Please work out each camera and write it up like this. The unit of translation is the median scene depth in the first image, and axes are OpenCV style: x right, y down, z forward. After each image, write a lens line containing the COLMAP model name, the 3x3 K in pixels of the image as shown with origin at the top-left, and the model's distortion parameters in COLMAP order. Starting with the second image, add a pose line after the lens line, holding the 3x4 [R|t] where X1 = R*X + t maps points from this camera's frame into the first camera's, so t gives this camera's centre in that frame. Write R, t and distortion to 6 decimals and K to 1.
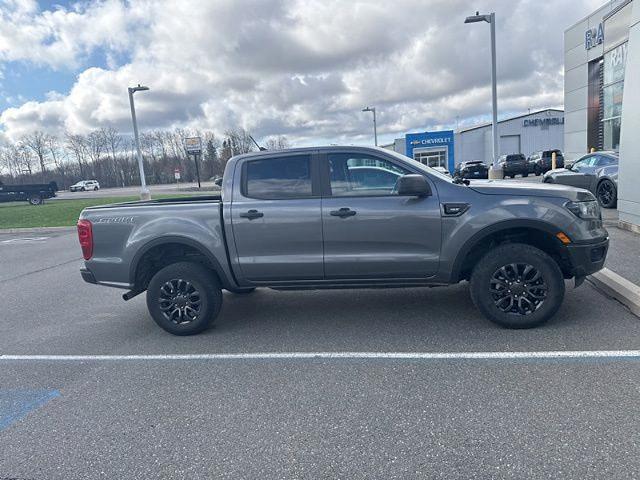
lens RADIAL K [[444.8, 0, 318.9], [0, 444.8, 237.8], [0, 0, 1]] dist [0.067932, -0.084145]
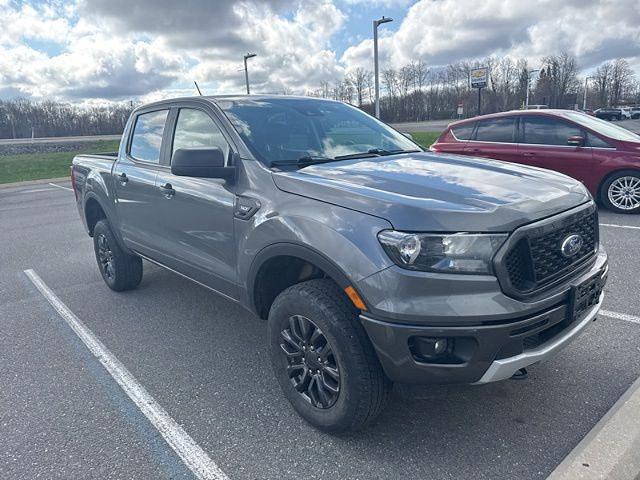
lens RADIAL K [[447.7, 0, 317.3], [0, 447.7, 230.4], [0, 0, 1]] dist [0.054090, -0.063691]
pose [[0.792390, 0.171837, -0.585312, 0.647482], [-0.097506, 0.982846, 0.156544, -0.120885], [0.602172, -0.066973, 0.795552, 0.474409]]
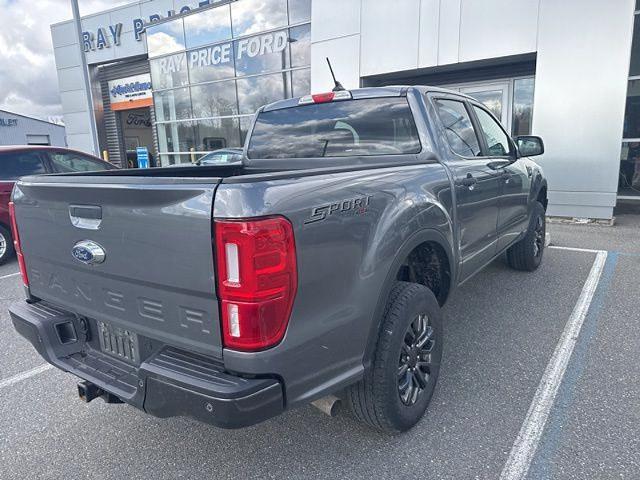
lens RADIAL K [[444.8, 0, 318.9], [0, 444.8, 237.8], [0, 0, 1]] dist [0.067932, -0.084145]
pose [[0.413677, -0.120091, 0.902468, -0.795812], [0.137478, 0.988135, 0.068473, -0.044590], [-0.899984, 0.095744, 0.425279, 0.863857]]
